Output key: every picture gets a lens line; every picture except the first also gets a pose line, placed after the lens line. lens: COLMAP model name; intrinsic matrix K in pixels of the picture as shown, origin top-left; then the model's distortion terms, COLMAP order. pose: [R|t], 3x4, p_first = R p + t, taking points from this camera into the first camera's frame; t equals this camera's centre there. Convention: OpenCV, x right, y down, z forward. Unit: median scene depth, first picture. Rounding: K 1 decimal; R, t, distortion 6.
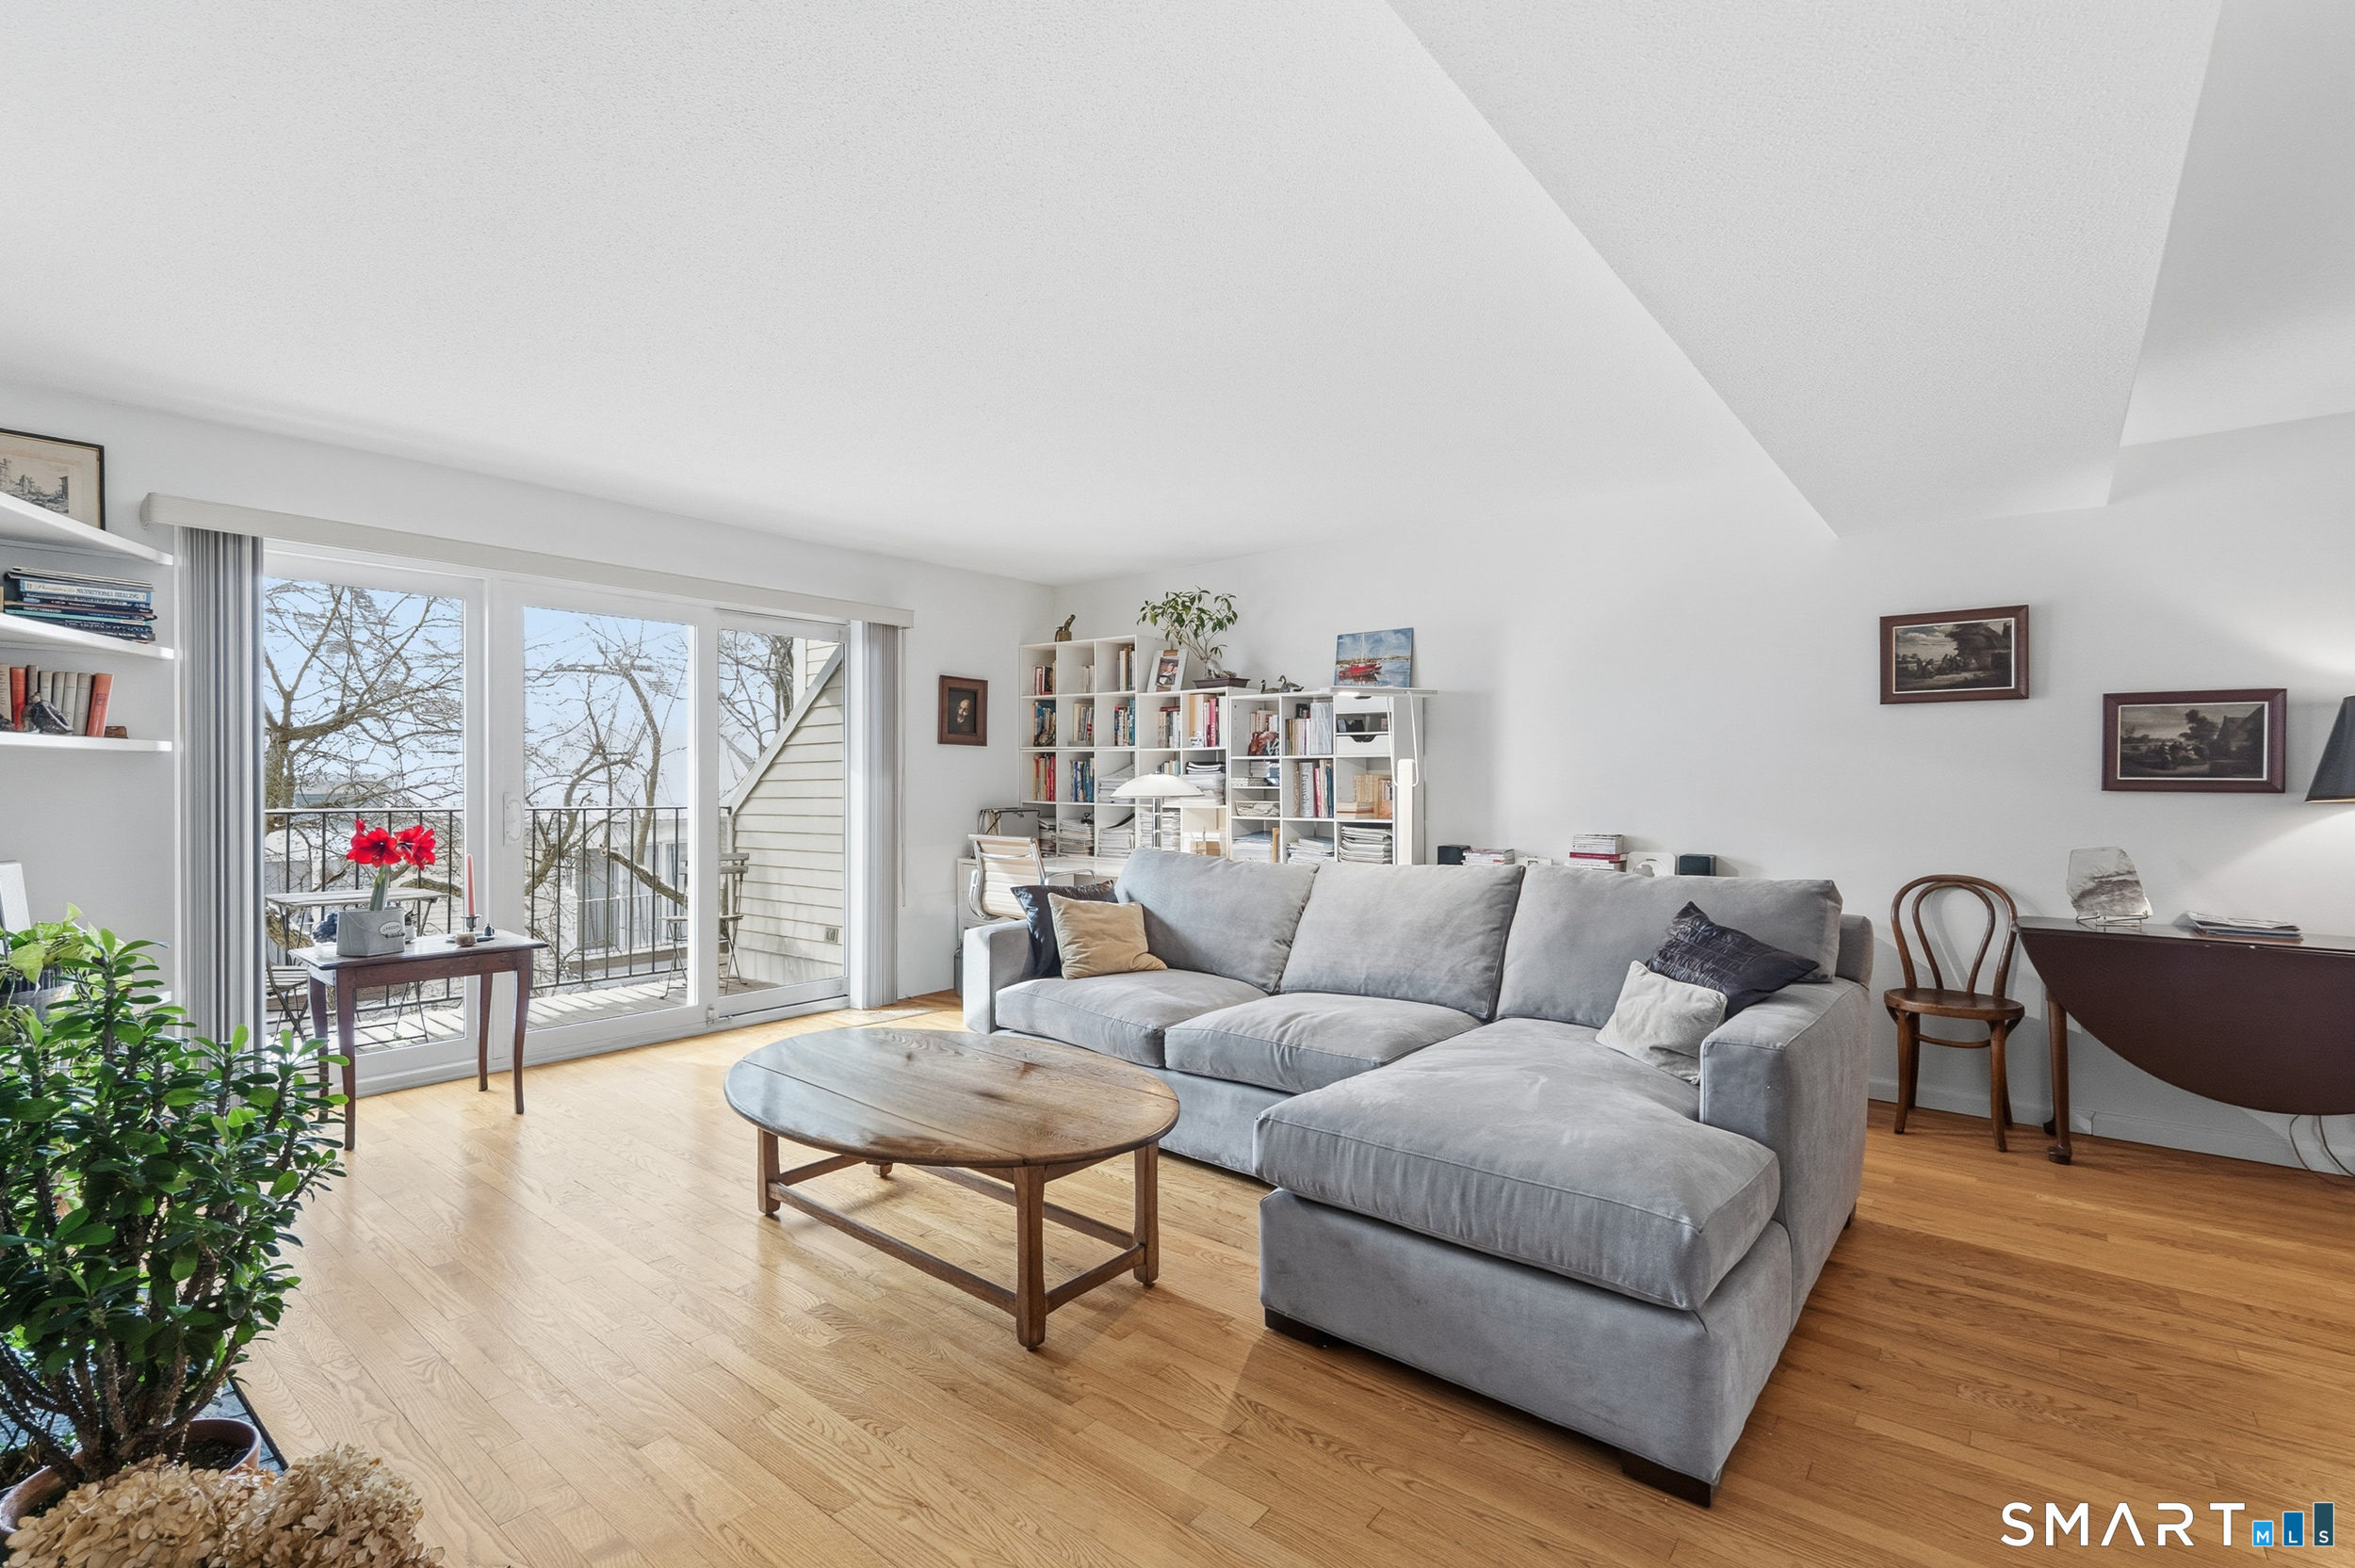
lens RADIAL K [[1062.4, 0, 1180.6], [0, 1062.4, 793.3], [0, 0, 1]] dist [-0.005807, 0.001557]
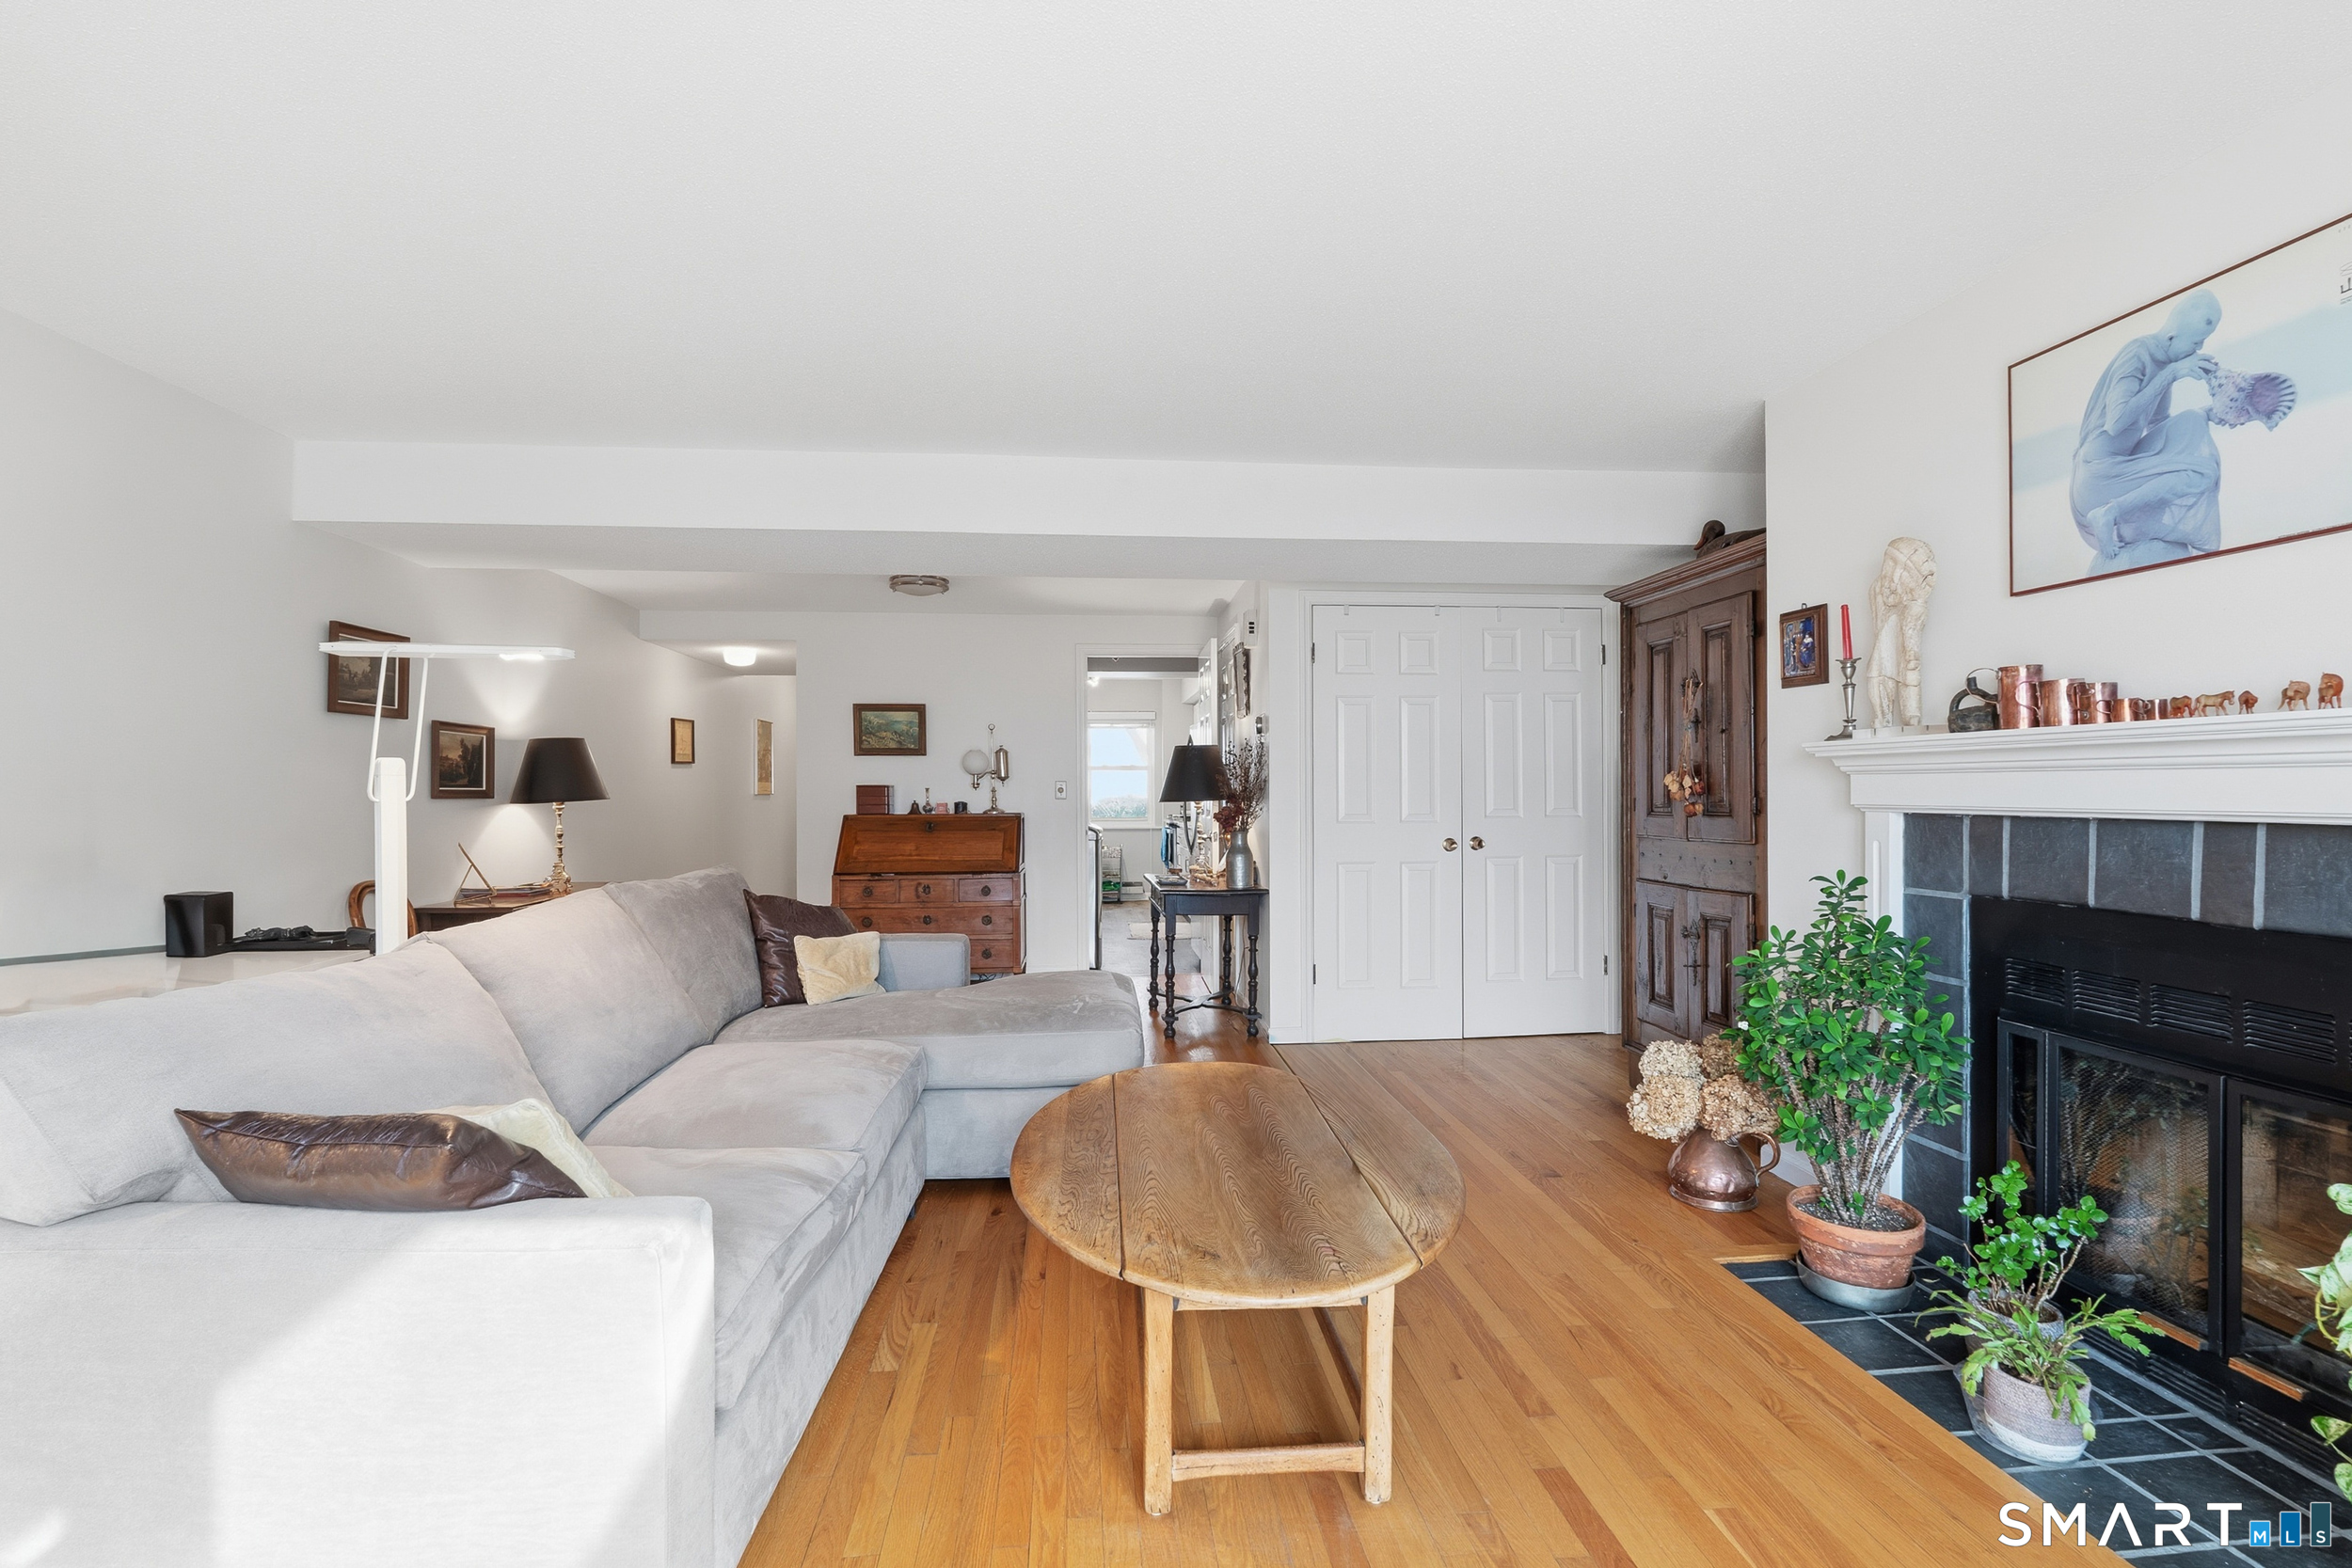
lens RADIAL K [[1061.0, 0, 1180.2], [0, 1061.0, 785.5], [0, 0, 1]] dist [-0.005807, 0.001557]
pose [[-0.695676, -0.009993, 0.718286, -0.640039], [-0.008978, 0.999946, 0.005215, -0.033146], [-0.718299, -0.002821, -0.695729, 1.268842]]
